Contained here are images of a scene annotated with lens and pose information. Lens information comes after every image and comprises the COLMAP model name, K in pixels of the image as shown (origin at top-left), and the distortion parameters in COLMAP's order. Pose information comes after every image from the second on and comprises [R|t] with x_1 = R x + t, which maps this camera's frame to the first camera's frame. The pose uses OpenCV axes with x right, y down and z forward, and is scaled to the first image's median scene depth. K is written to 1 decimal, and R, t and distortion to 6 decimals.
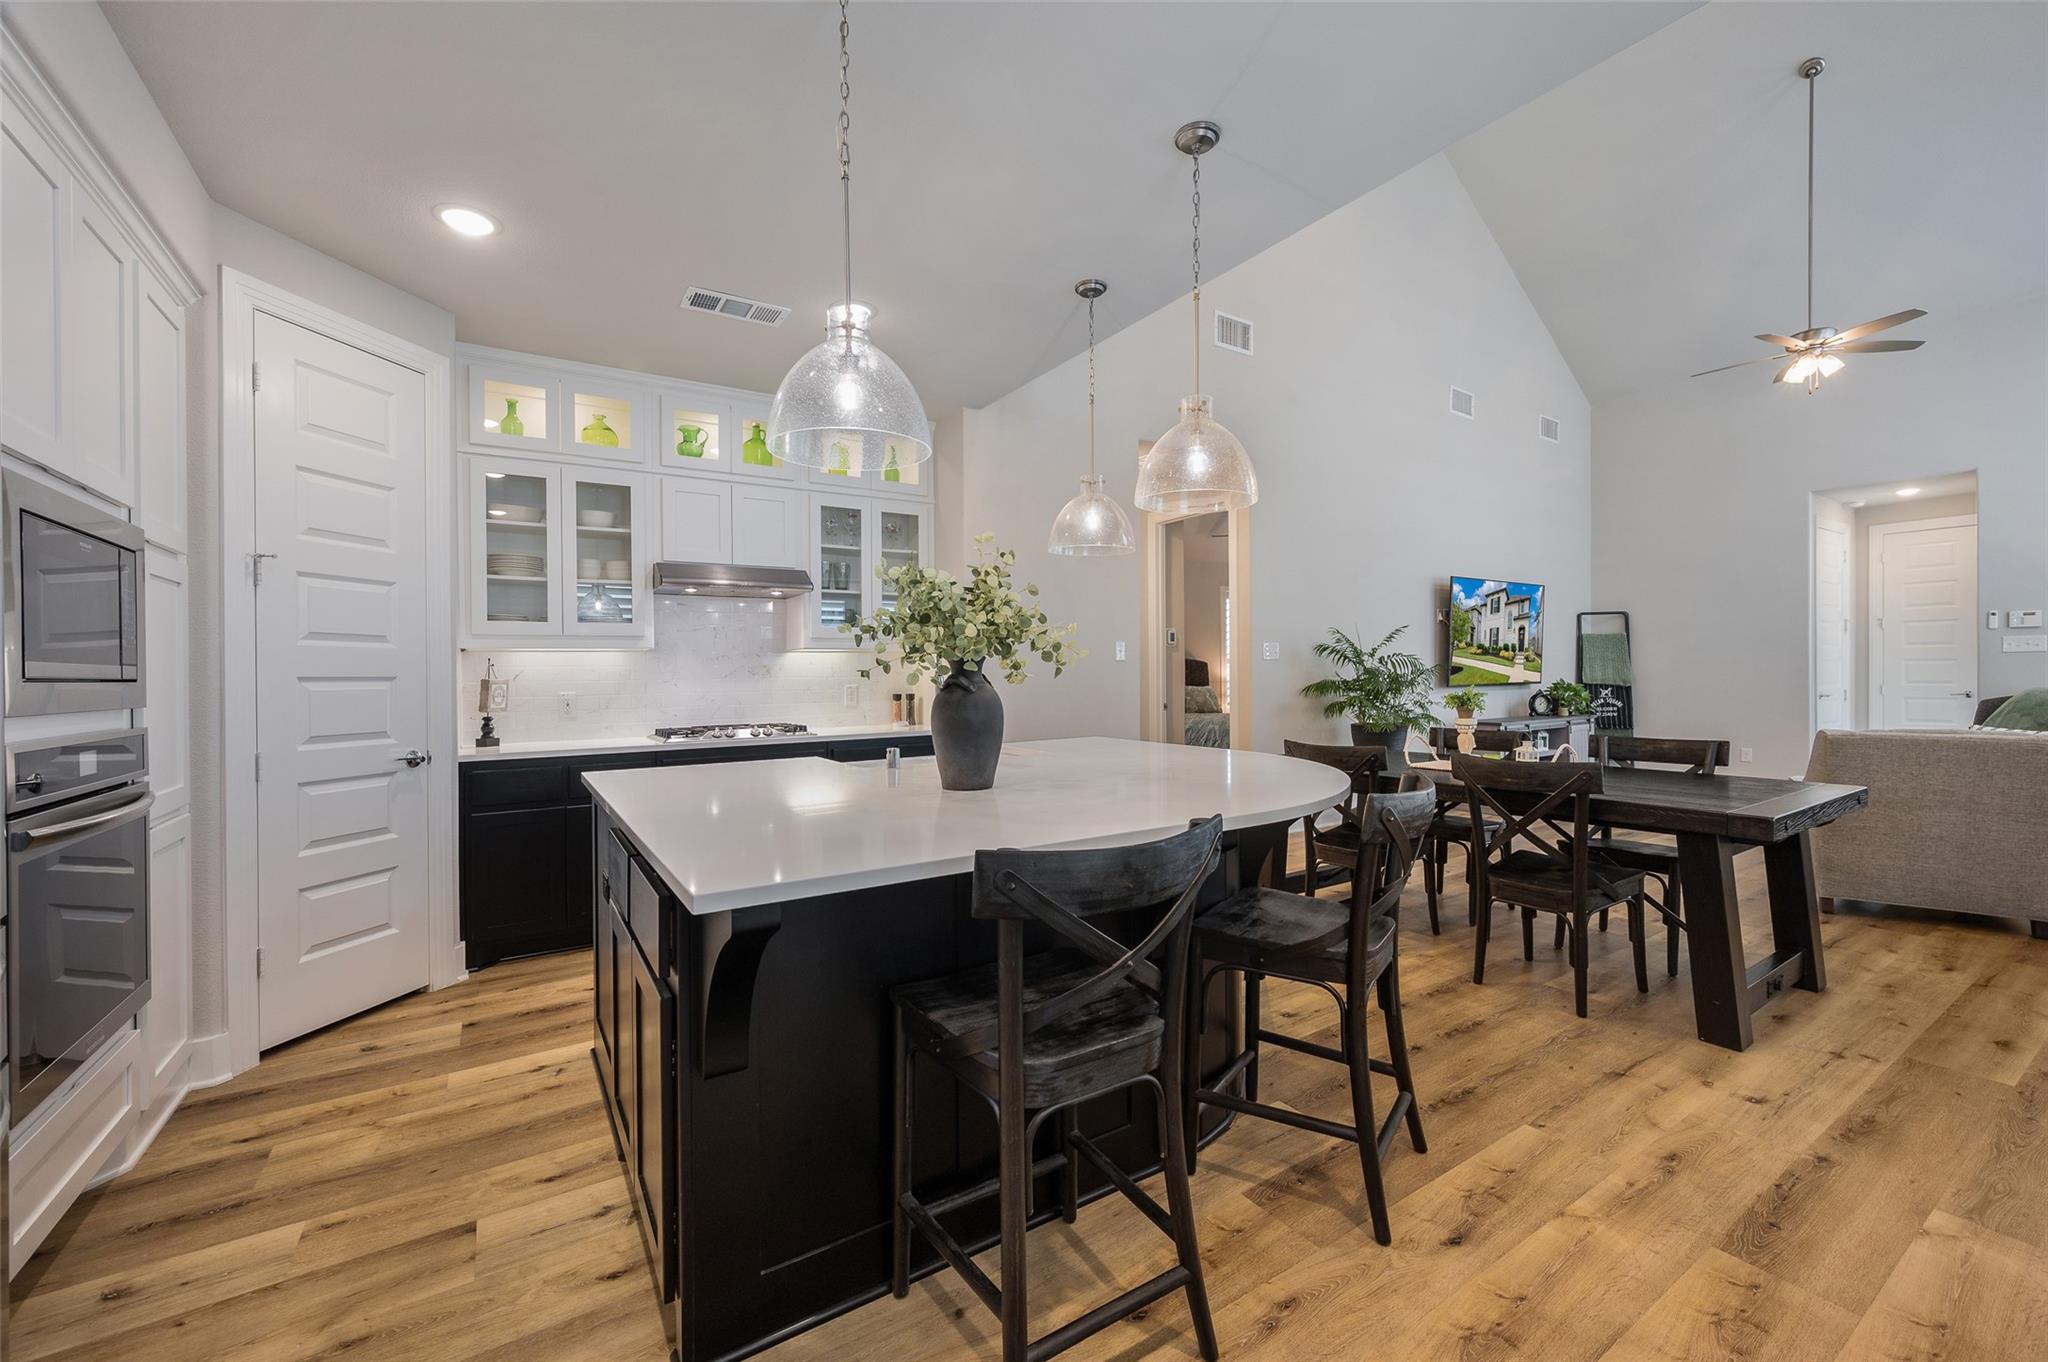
lens RADIAL K [[817.2, 0, 1006.9], [0, 817.2, 682.2], [0, 0, 1]] dist [0.001474, 0.000248]
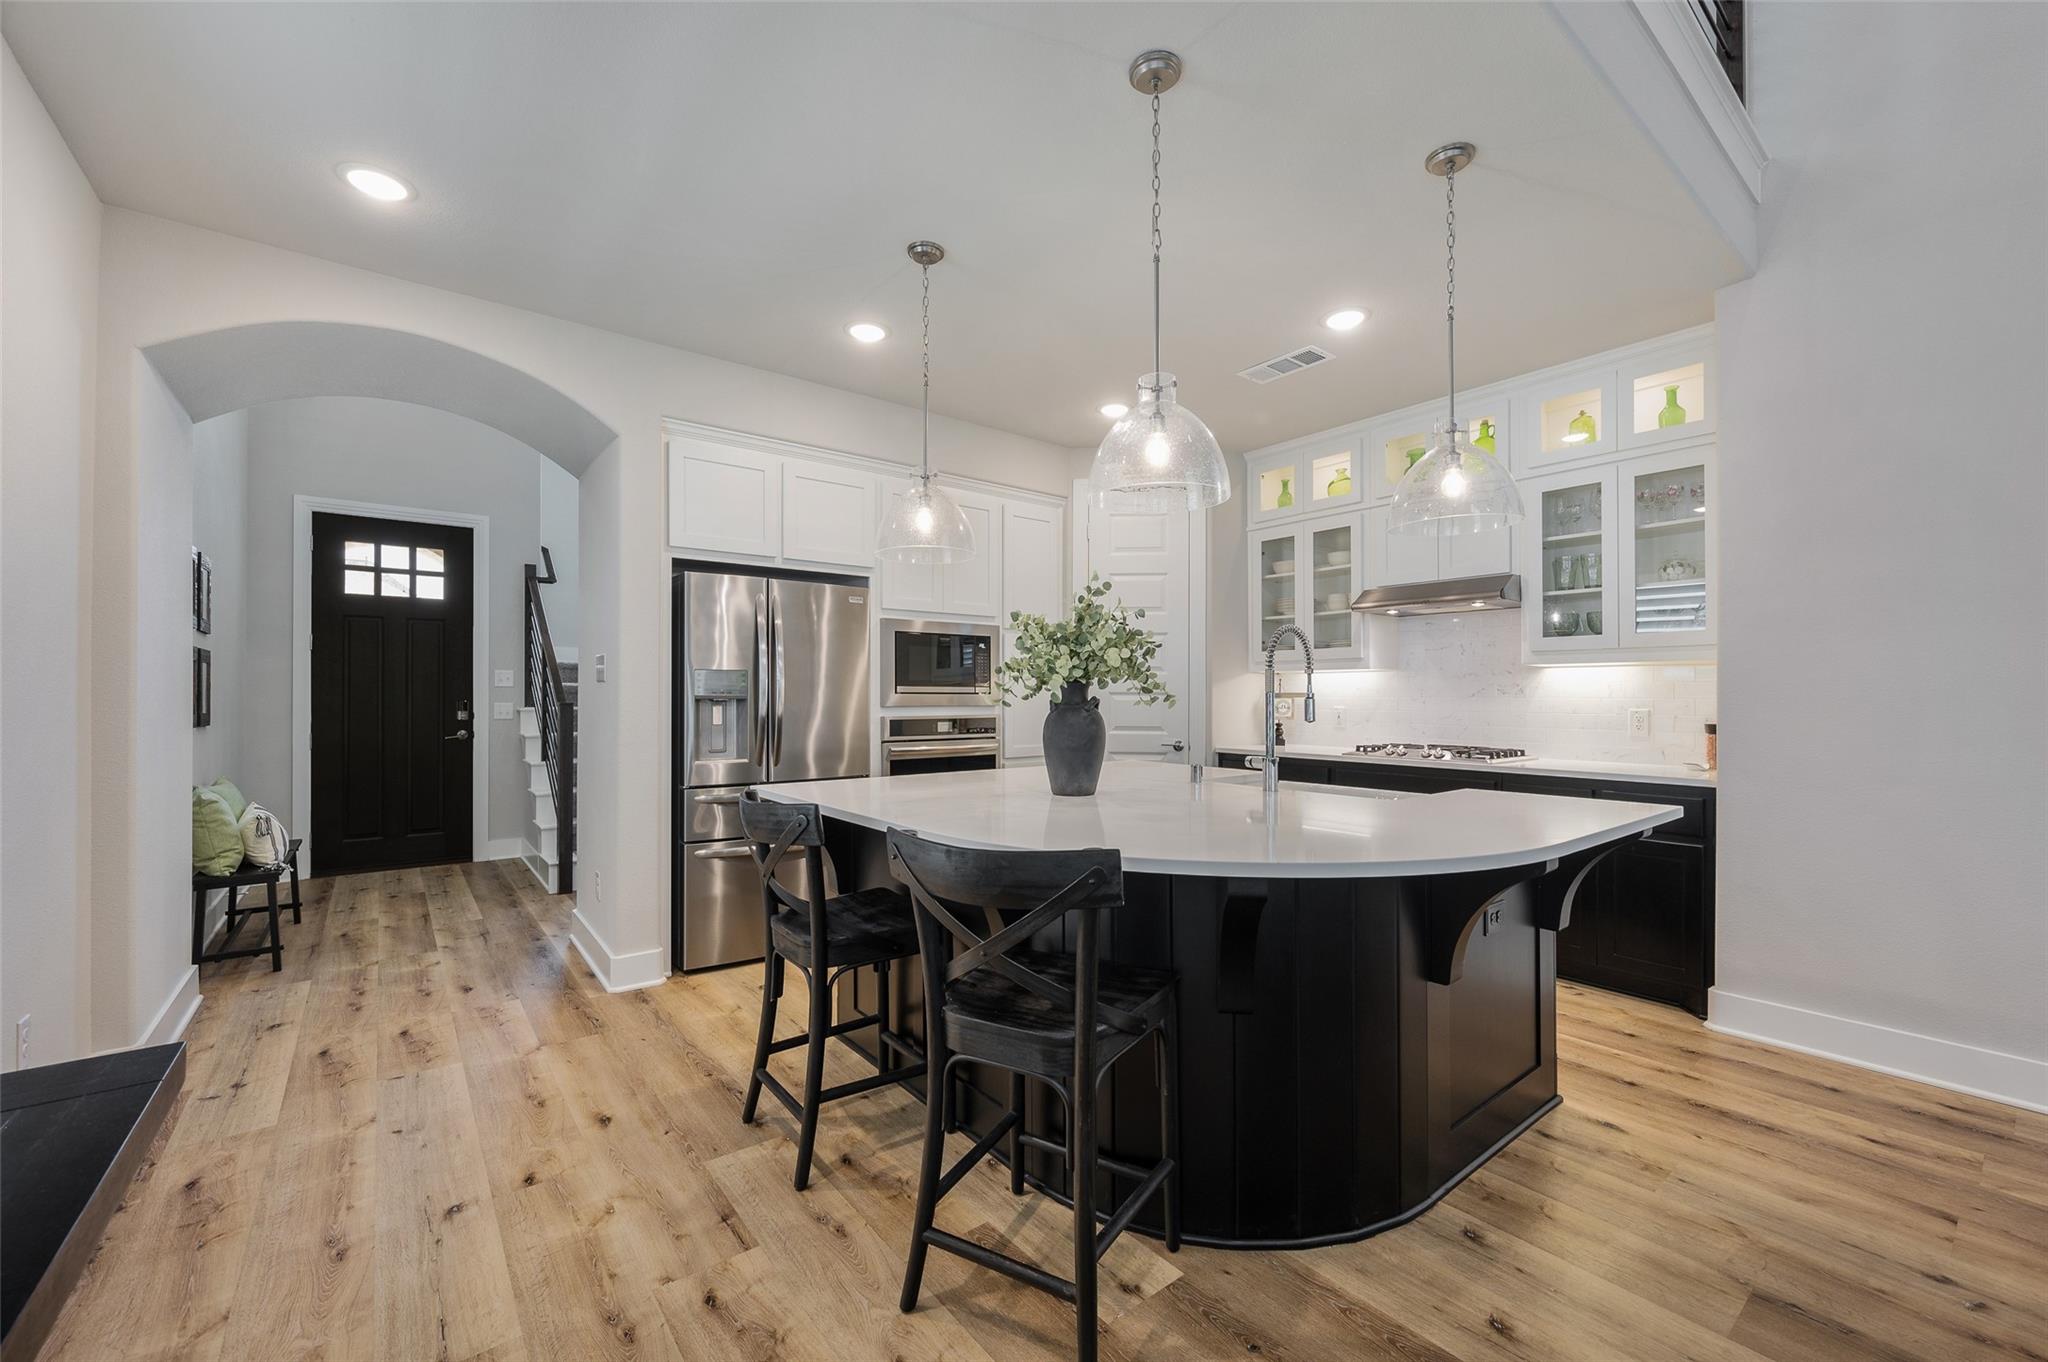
lens RADIAL K [[817.2, 0, 1007.9], [0, 817.2, 686.6], [0, 0, 1]] dist [0.001474, 0.000248]
pose [[0.088190, 0.002372, -0.996101, 0.528144], [-0.008672, 0.999961, 0.001613, -0.012525], [0.996066, 0.008496, 0.088207, 0.356617]]
